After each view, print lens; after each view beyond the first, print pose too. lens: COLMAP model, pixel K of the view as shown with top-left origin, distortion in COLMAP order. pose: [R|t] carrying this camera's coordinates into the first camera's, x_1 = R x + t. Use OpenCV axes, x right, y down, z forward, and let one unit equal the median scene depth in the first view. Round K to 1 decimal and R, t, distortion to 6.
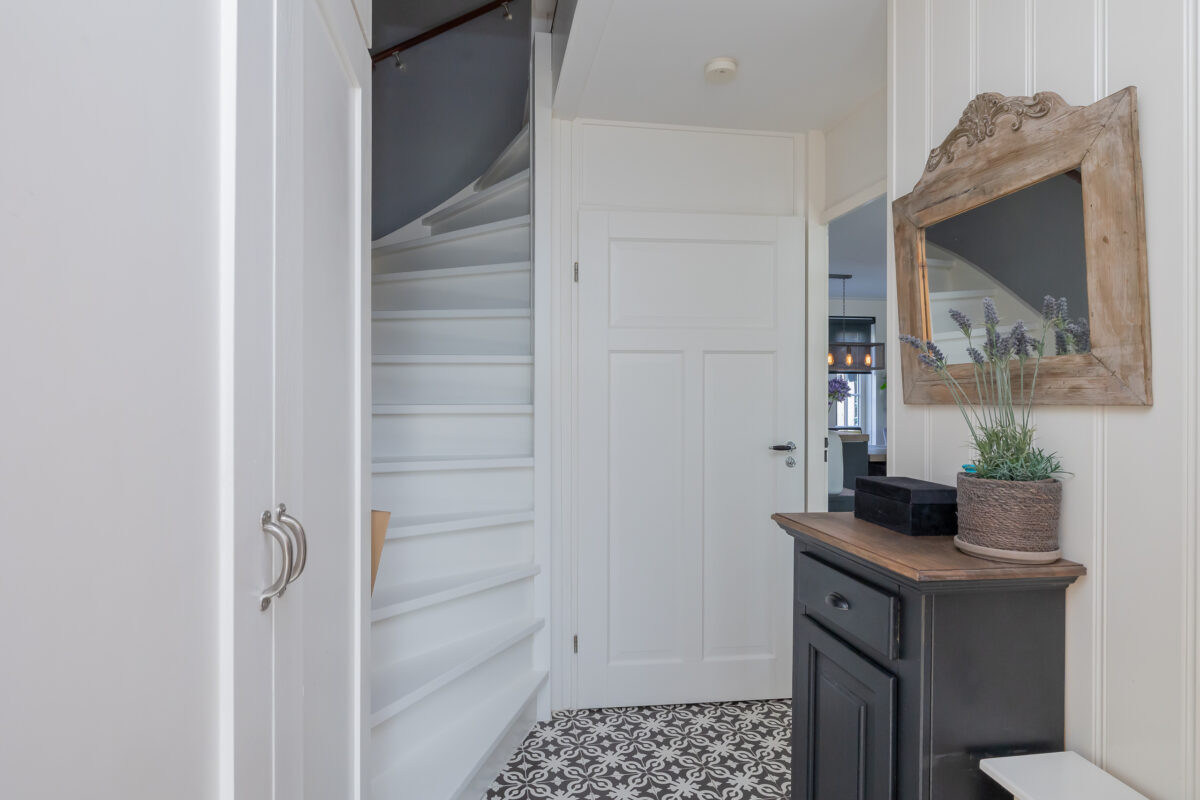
lens RADIAL K [[628.1, 0, 598.8], [0, 628.1, 394.0], [0, 0, 1]] dist [-0.001392, 0.000873]
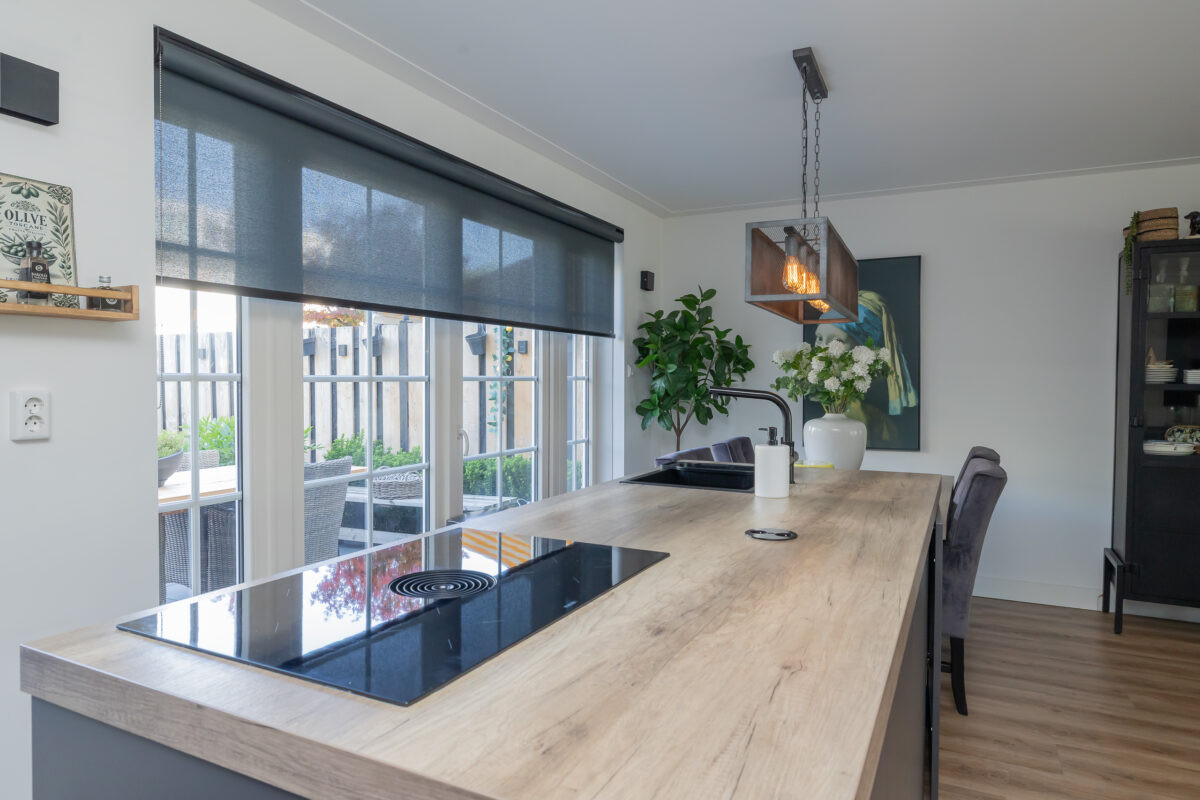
lens RADIAL K [[734.8, 0, 598.5], [0, 734.8, 397.4], [0, 0, 1]] dist [0.000586, 0.000913]
pose [[0.579240, -0.022748, 0.814840, -0.088491], [0.002396, 0.999654, 0.026205, 0.000995], [-0.815154, -0.013226, 0.579094, 0.834899]]
